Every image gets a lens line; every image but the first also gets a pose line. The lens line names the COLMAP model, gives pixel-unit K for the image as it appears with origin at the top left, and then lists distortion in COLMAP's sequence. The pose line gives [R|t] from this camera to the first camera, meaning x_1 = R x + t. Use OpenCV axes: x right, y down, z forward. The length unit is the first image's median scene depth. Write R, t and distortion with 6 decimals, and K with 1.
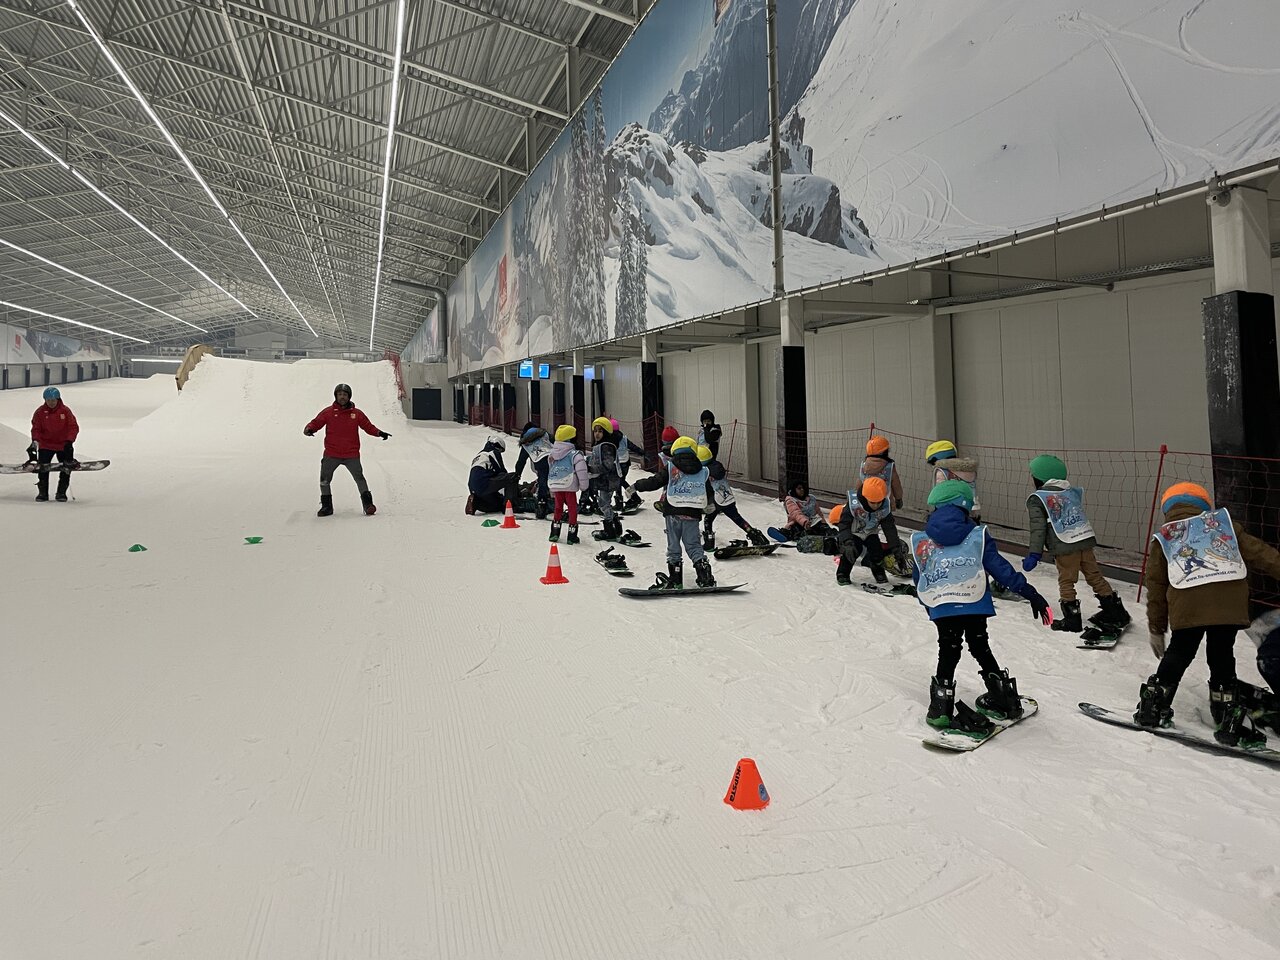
lens RADIAL K [[976.1, 0, 638.2], [0, 976.1, 481.3], [0, 0, 1]] dist [0.061613, 0.005884]
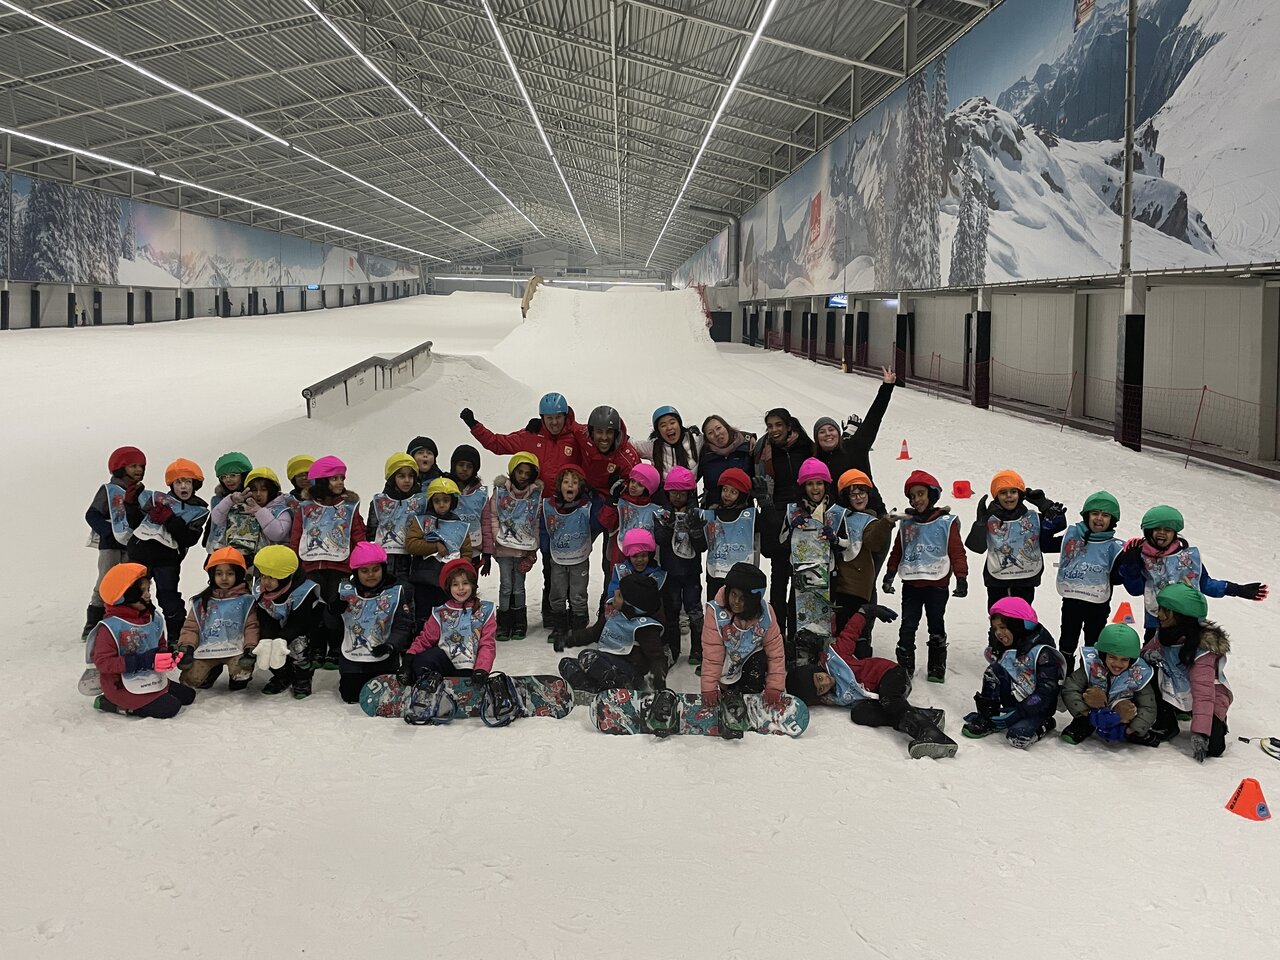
lens RADIAL K [[1028.5, 0, 641.8], [0, 1028.5, 476.7], [0, 0, 1]] dist [0.048951, -0.052658]
pose [[0.971219, 0.044928, -0.233915, -0.083930], [-0.026595, 0.996363, 0.080948, -0.015954], [0.236701, -0.072397, 0.968882, -0.275274]]
